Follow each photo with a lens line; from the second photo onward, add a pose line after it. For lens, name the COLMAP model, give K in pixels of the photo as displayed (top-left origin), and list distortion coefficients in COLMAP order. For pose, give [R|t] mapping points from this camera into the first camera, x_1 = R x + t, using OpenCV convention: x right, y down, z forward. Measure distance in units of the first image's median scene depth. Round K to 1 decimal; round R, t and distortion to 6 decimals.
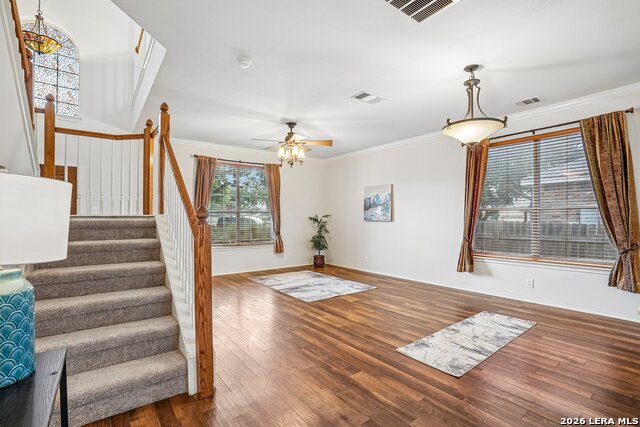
lens RADIAL K [[295.5, 0, 320.0], [0, 295.5, 213.5], [0, 0, 1]] dist [-0.072615, 0.028704]
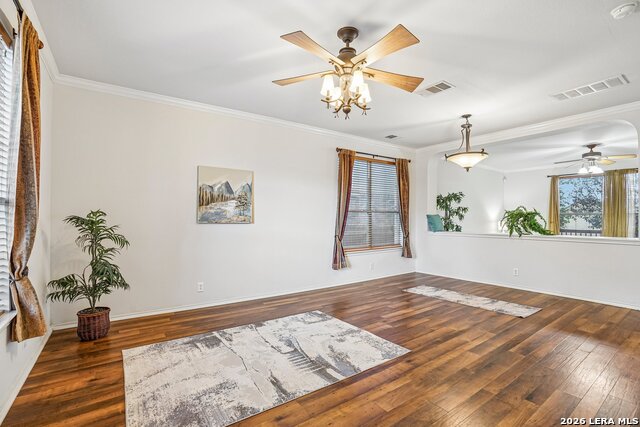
lens RADIAL K [[295.5, 0, 320.0], [0, 295.5, 213.5], [0, 0, 1]] dist [-0.072615, 0.028704]
pose [[0.046533, 0.014472, 0.998812, -0.712778], [-0.014468, 0.999800, -0.013813, 0.016993], [-0.998812, -0.013808, 0.046733, 1.225971]]
